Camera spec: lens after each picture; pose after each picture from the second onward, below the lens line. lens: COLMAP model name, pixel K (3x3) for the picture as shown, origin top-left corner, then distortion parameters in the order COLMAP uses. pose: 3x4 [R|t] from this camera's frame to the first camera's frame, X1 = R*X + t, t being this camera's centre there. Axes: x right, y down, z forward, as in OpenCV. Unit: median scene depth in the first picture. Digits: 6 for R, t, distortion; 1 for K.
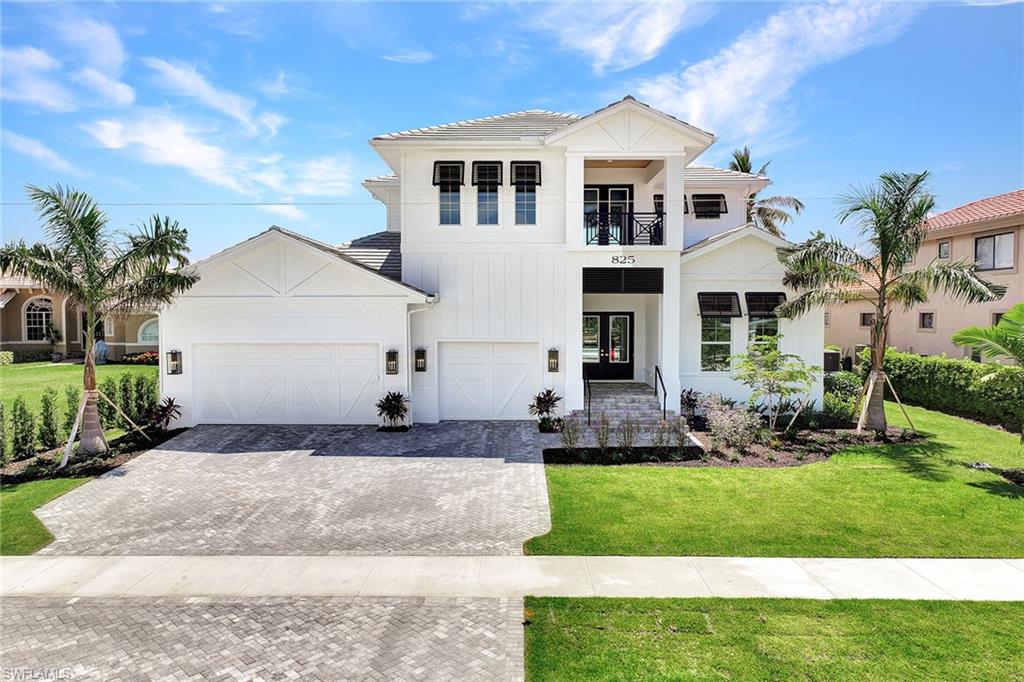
lens RADIAL K [[703.6, 0, 566.2], [0, 703.6, 344.2], [0, 0, 1]] dist [0.006402, 0.002128]
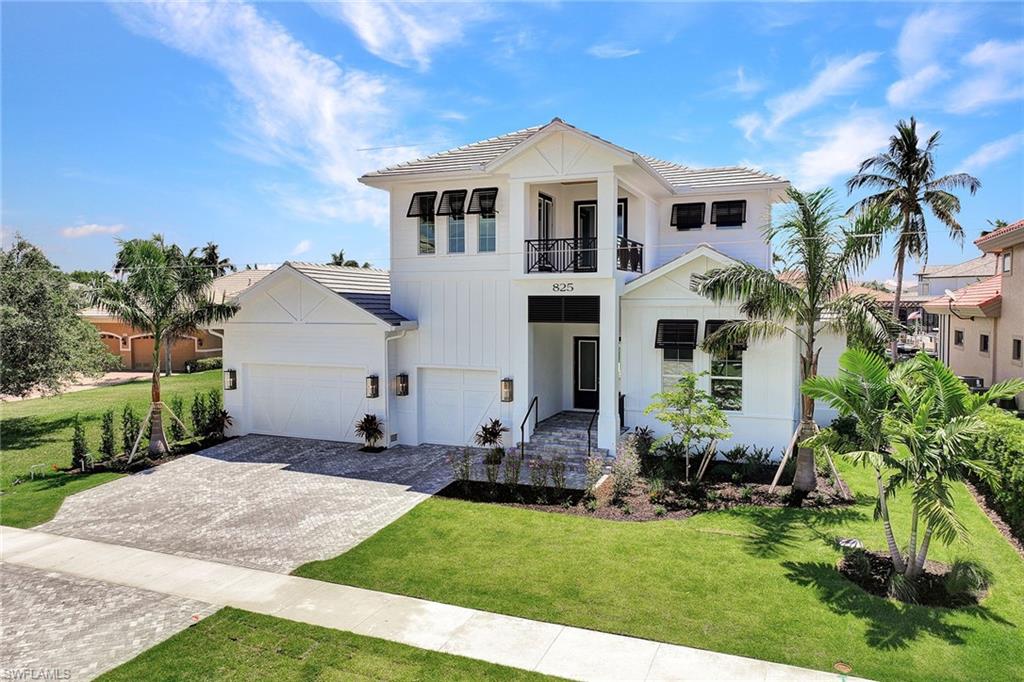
lens RADIAL K [[807.3, 0, 512.0], [0, 807.3, 341.0], [0, 0, 1]] dist [0.007576, 0.022966]
pose [[0.907850, 0.008817, -0.419202, 0.666266], [-0.010095, 0.999949, -0.000829, -0.064442], [0.419173, 0.004984, 0.907892, -0.025743]]
